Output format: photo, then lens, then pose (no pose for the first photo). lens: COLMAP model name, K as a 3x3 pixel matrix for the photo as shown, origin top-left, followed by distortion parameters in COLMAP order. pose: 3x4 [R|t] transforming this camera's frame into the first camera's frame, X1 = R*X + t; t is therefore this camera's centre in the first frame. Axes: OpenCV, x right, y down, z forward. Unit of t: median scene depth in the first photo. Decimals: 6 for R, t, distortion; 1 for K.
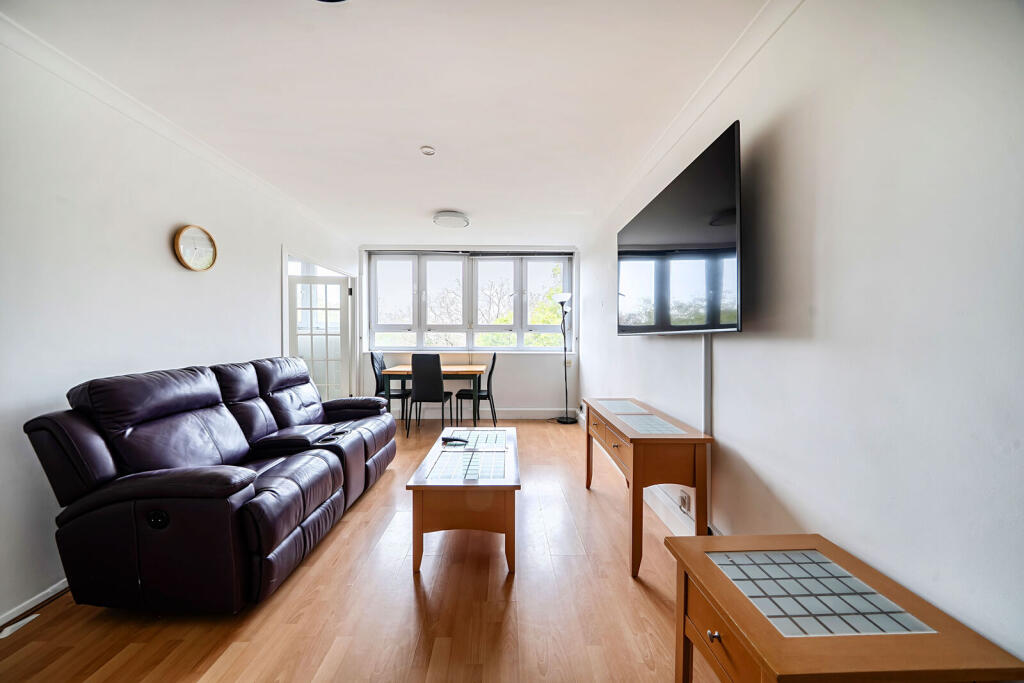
lens RADIAL K [[348.9, 0, 511.7], [0, 348.9, 341.1], [0, 0, 1]] dist [-0.002761, -0.000048]
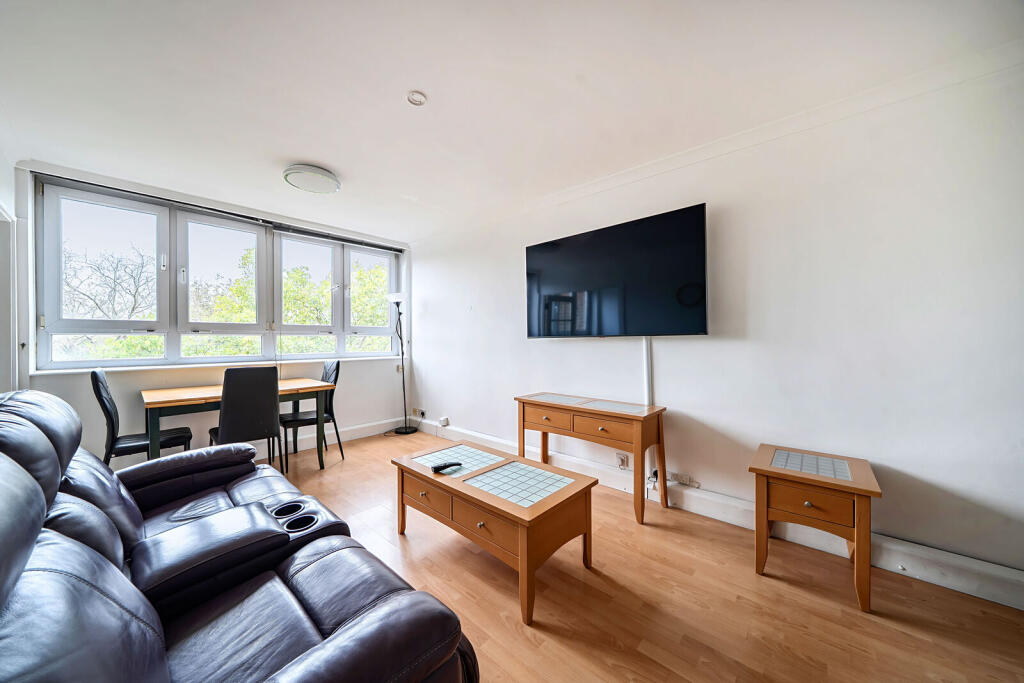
lens RADIAL K [[348.9, 0, 507.4], [0, 348.9, 337.6], [0, 0, 1]] dist [-0.002761, -0.000048]
pose [[0.686684, -0.002907, 0.726950, -0.322074], [0.016845, 0.999787, -0.011914, -0.002363], [-0.726760, 0.020426, 0.686587, 0.161758]]
